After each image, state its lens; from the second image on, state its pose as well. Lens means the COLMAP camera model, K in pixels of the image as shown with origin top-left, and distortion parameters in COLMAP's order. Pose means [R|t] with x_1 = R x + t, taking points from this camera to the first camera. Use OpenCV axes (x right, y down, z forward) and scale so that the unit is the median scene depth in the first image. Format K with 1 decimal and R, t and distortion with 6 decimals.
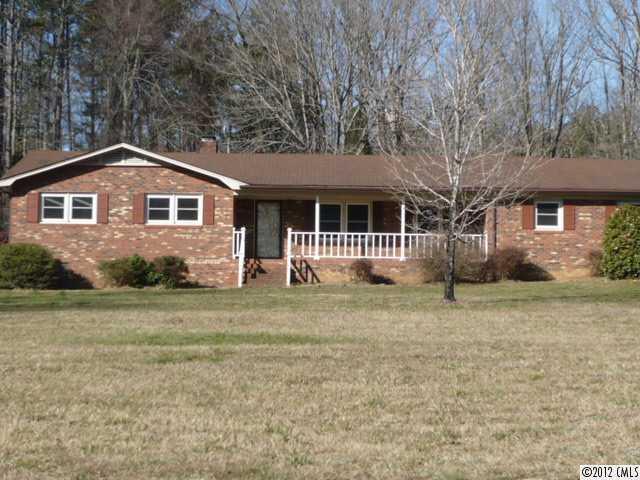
lens RADIAL K [[1785.2, 0, 320.6], [0, 1785.2, 240.2], [0, 0, 1]] dist [-0.196375, 0.000000]
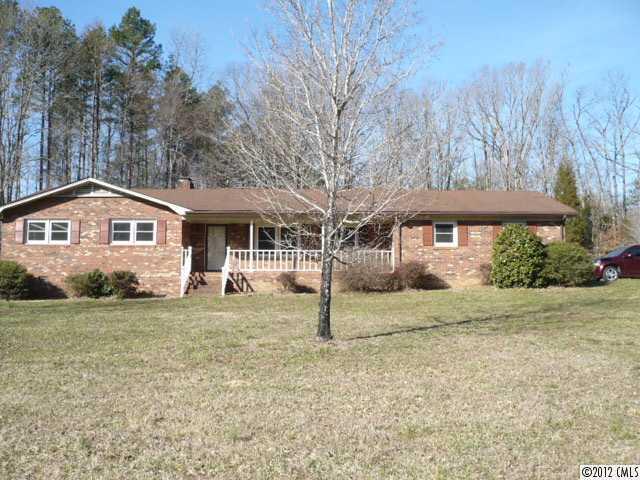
lens RADIAL K [[649.7, 0, 316.1], [0, 649.7, 238.0], [0, 0, 1]] dist [-0.075779, 0.000000]
pose [[0.998205, -0.009245, -0.059168, 0.068143], [0.008054, 0.999761, -0.020344, -0.003199], [0.059342, 0.019831, 0.998041, 0.567738]]
